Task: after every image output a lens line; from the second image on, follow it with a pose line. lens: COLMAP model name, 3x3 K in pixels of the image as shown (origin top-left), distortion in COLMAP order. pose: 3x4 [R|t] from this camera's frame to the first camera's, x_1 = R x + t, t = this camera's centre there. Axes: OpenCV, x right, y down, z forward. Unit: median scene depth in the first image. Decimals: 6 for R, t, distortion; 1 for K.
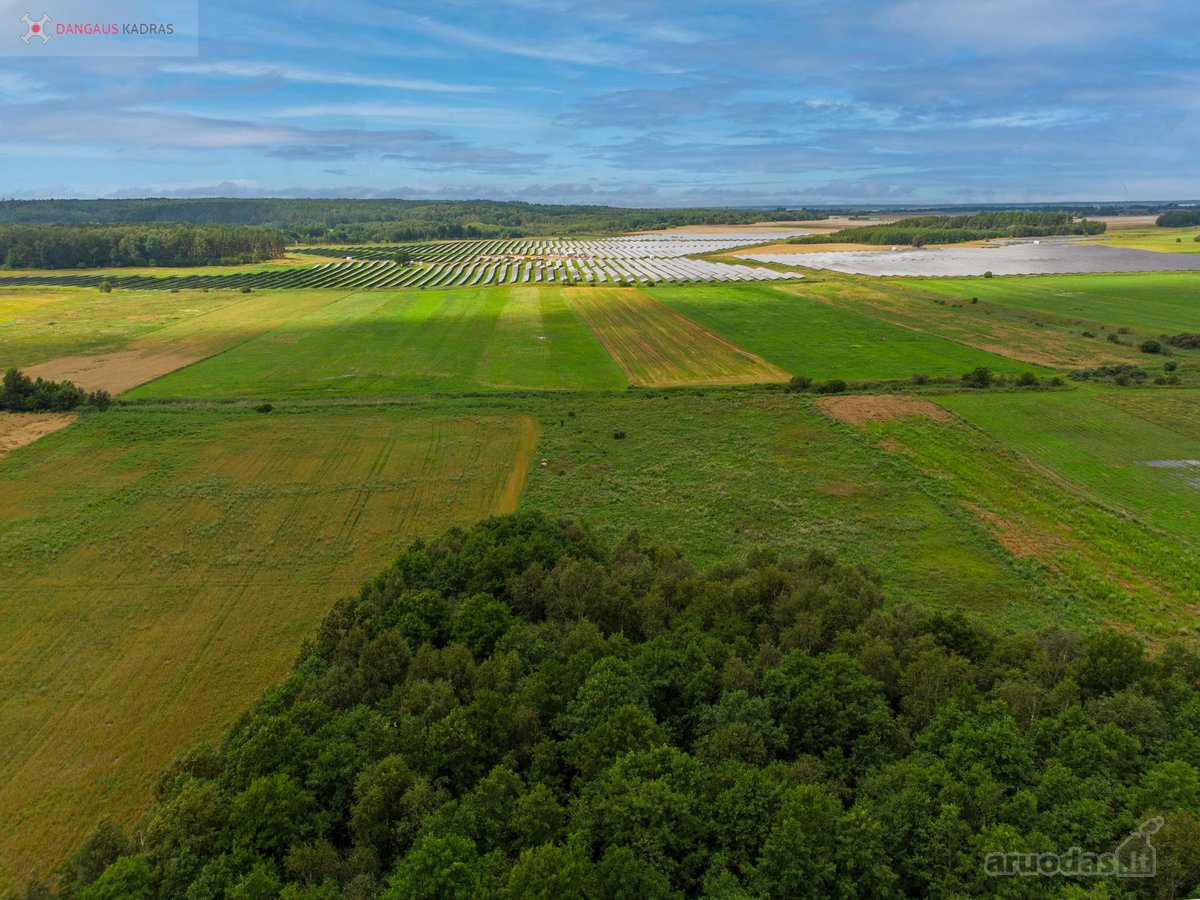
lens RADIAL K [[946.7, 0, 595.6], [0, 946.7, 446.5], [0, 0, 1]] dist [0.024077, 0.005463]
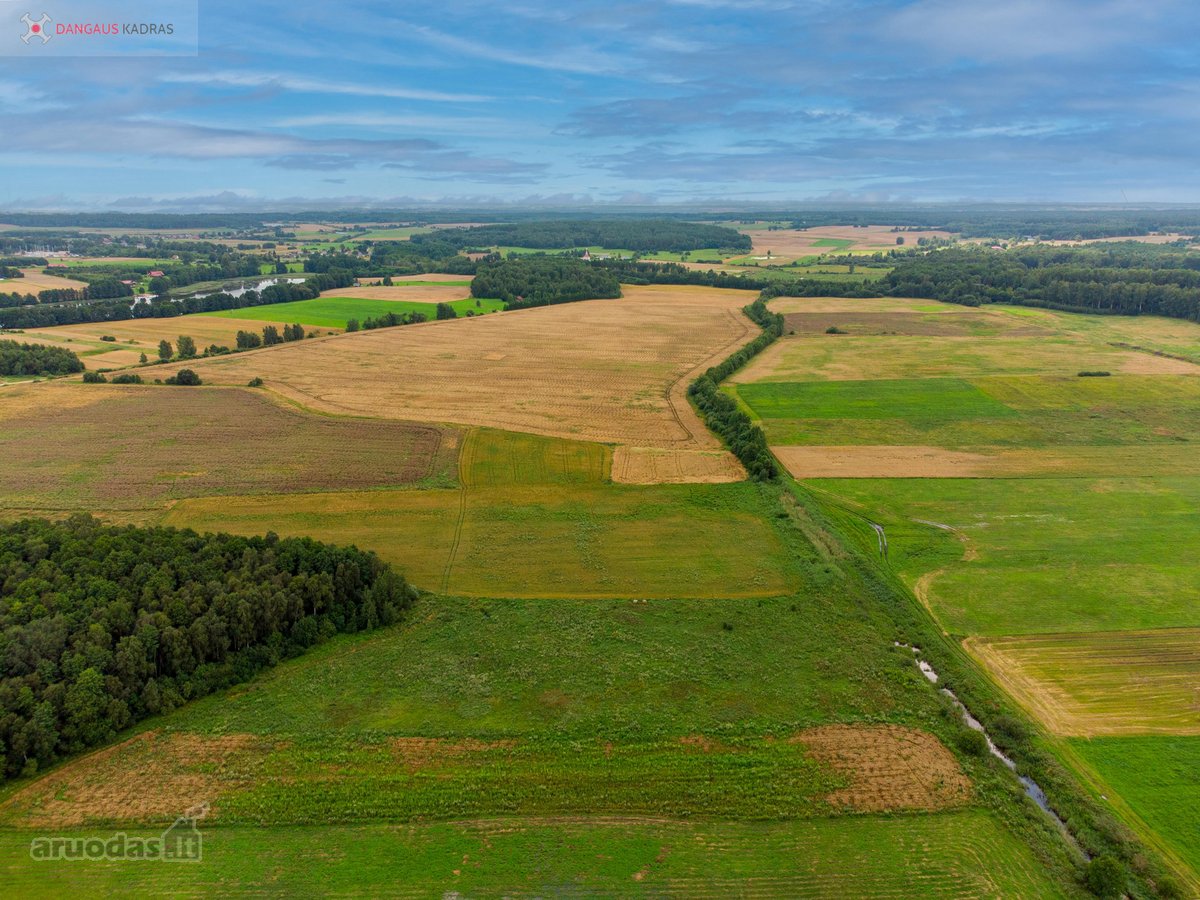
lens RADIAL K [[932.2, 0, 596.9], [0, 932.2, 392.5], [0, 0, 1]] dist [0.057087, -0.095013]
pose [[-0.001740, 0.211944, -0.977280, 1.020186], [-0.245627, 0.947252, 0.205869, -0.450816], [0.969363, 0.240404, 0.050411, 0.637292]]
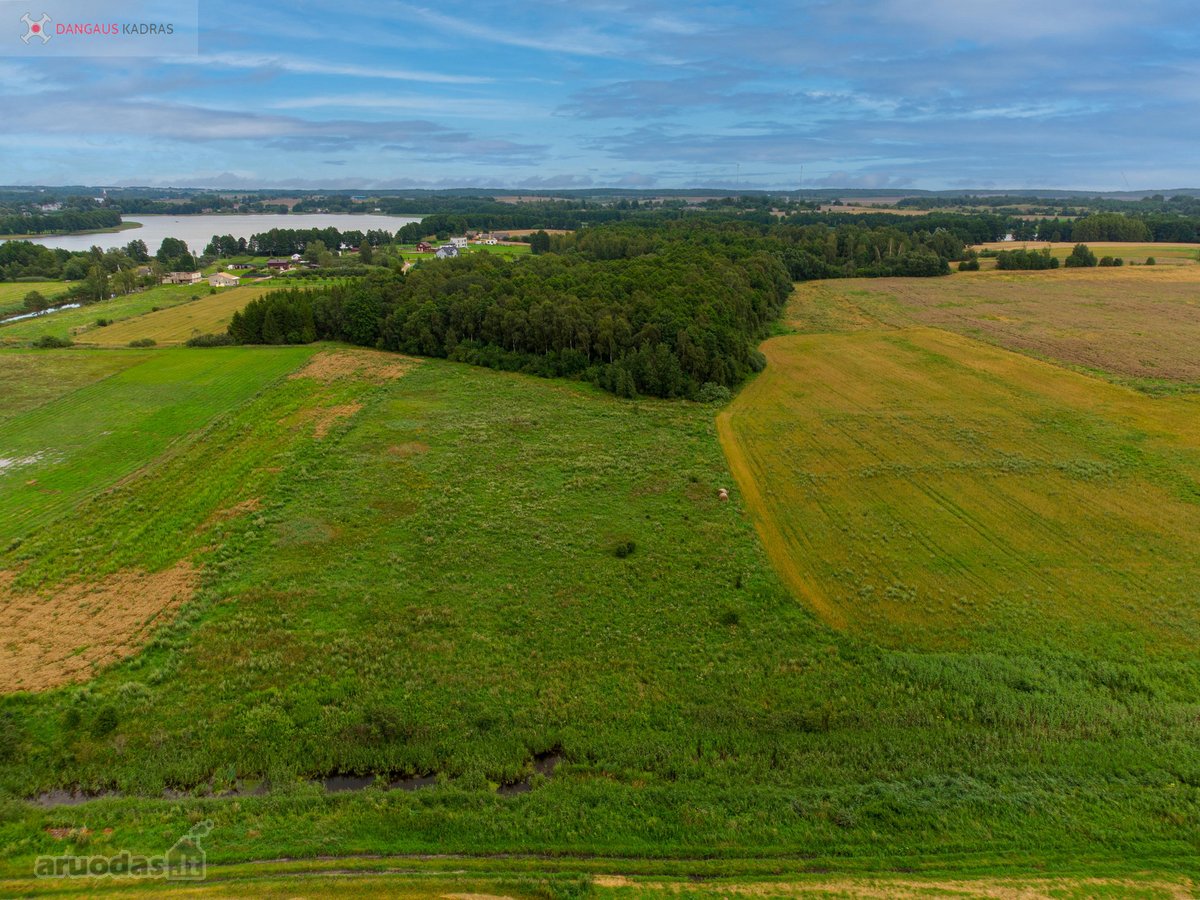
lens RADIAL K [[889.9, 0, 592.4], [0, 889.9, 470.2], [0, 0, 1]] dist [0.022066, -0.005983]
pose [[-0.999901, 0.004496, 0.013310, 0.034561], [0.010830, 0.850149, 0.526431, -0.310295], [-0.008949, 0.526524, -0.850113, 1.301040]]
